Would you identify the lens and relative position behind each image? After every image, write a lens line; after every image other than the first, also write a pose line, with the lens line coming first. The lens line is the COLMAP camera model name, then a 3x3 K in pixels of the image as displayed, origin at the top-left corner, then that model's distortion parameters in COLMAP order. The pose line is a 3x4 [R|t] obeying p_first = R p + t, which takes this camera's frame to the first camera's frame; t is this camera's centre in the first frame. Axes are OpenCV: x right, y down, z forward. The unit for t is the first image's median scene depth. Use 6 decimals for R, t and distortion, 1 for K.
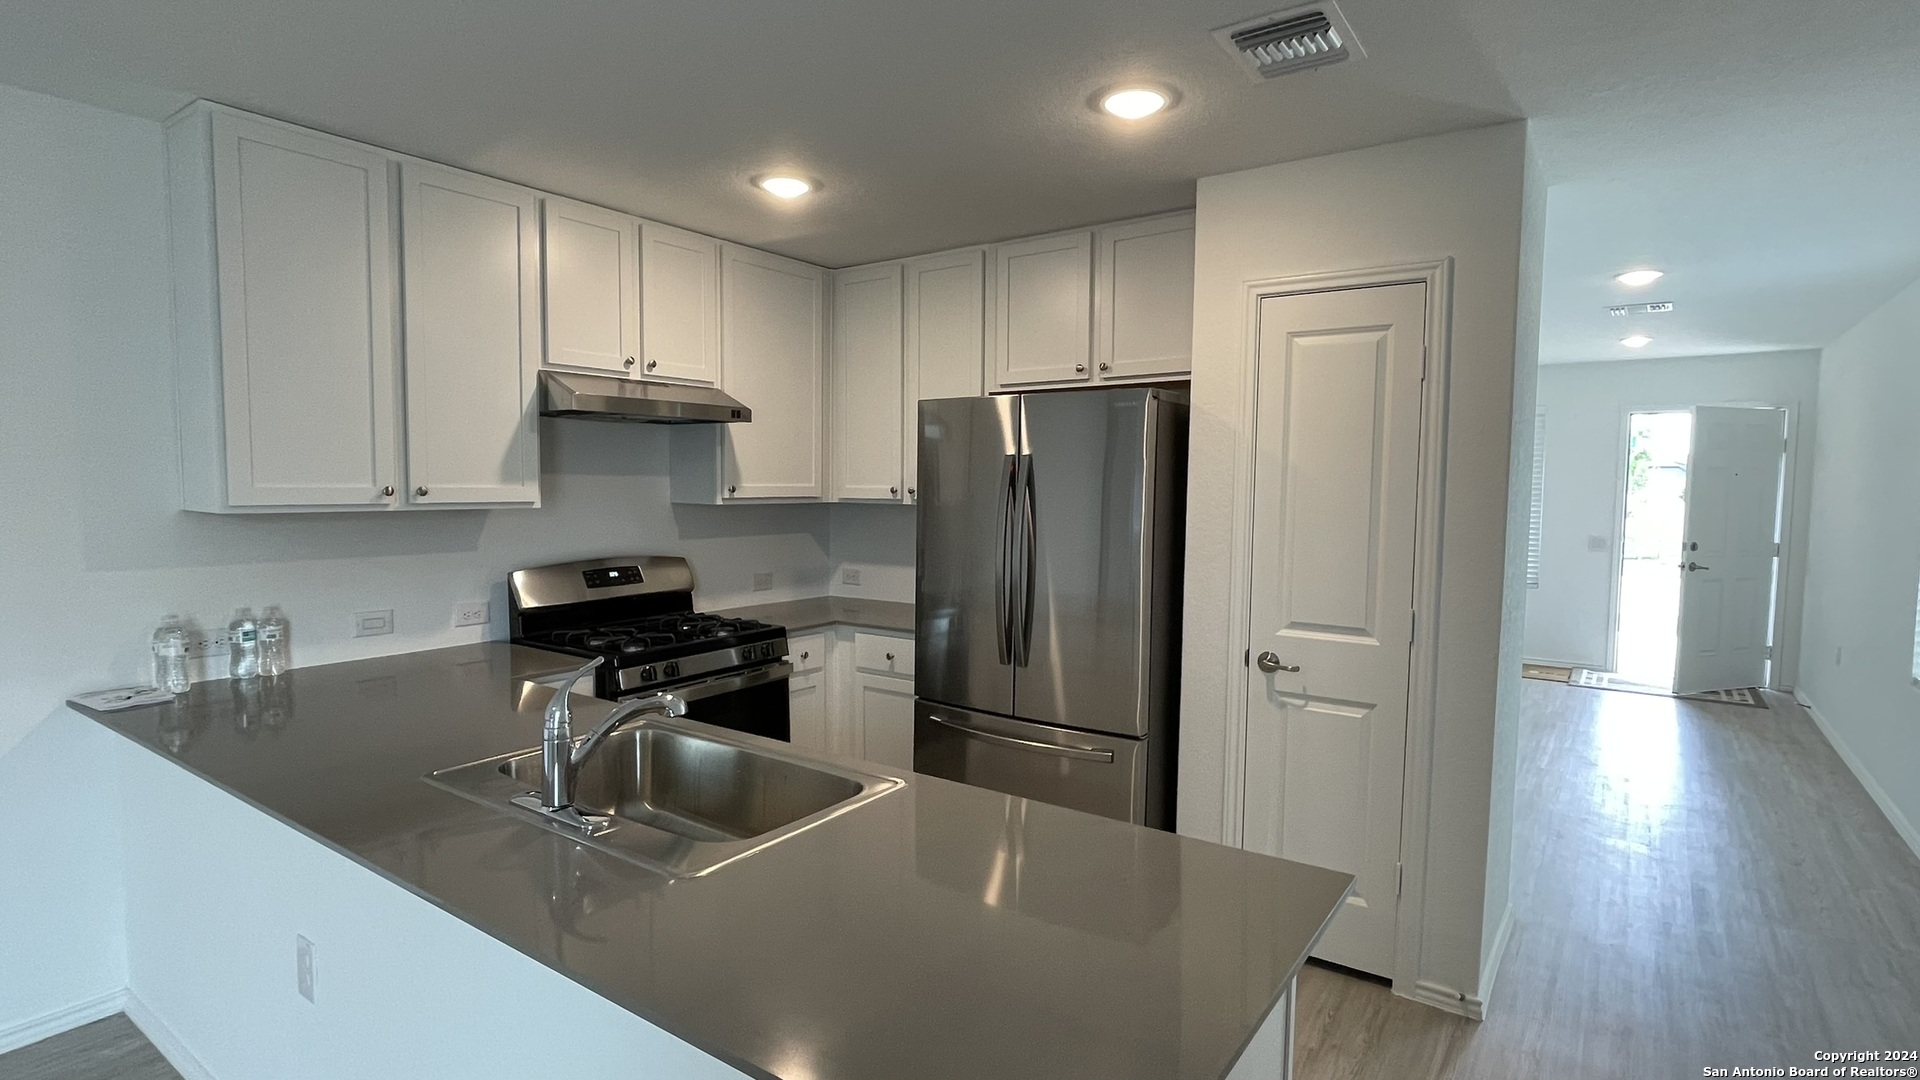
lens RADIAL K [[938.0, 0, 968.0], [0, 938.0, 546.5], [0, 0, 1]] dist [0.001860, 0.000212]
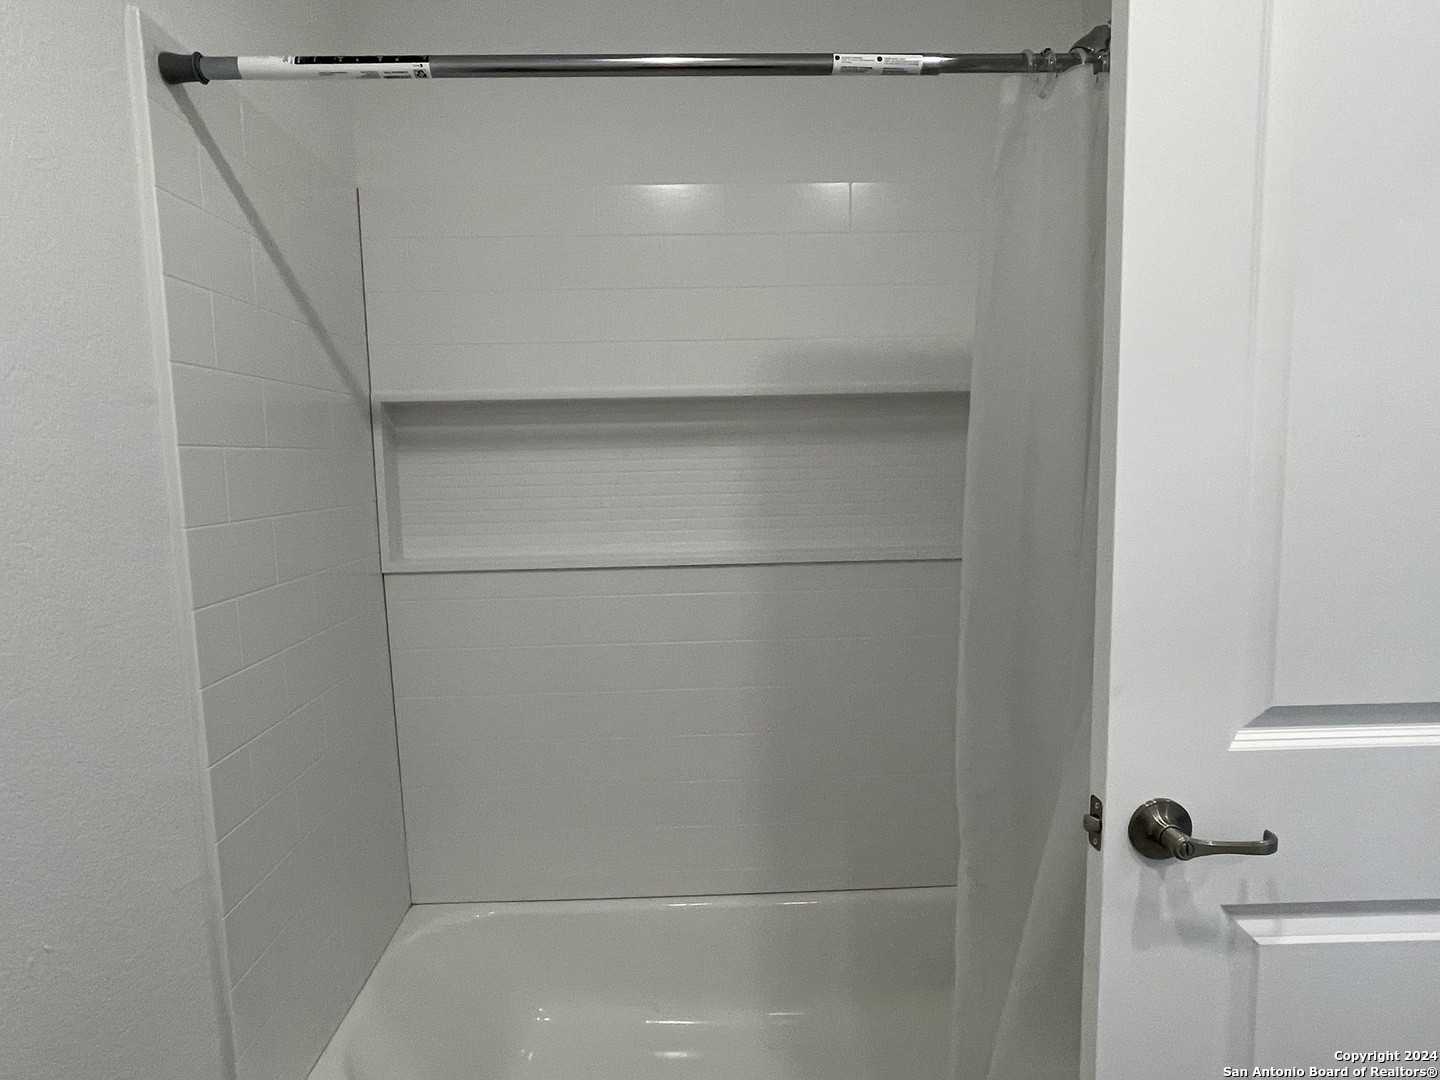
lens RADIAL K [[837.1, 0, 719.2], [0, 837.1, 543.3], [0, 0, 1]] dist [-0.000695, -0.000132]
pose [[0.802011, -0.084500, 0.591302, 0.022728], [0.067139, 0.996422, 0.051331, -0.001495], [-0.593524, -0.001469, 0.804815, 0.645819]]
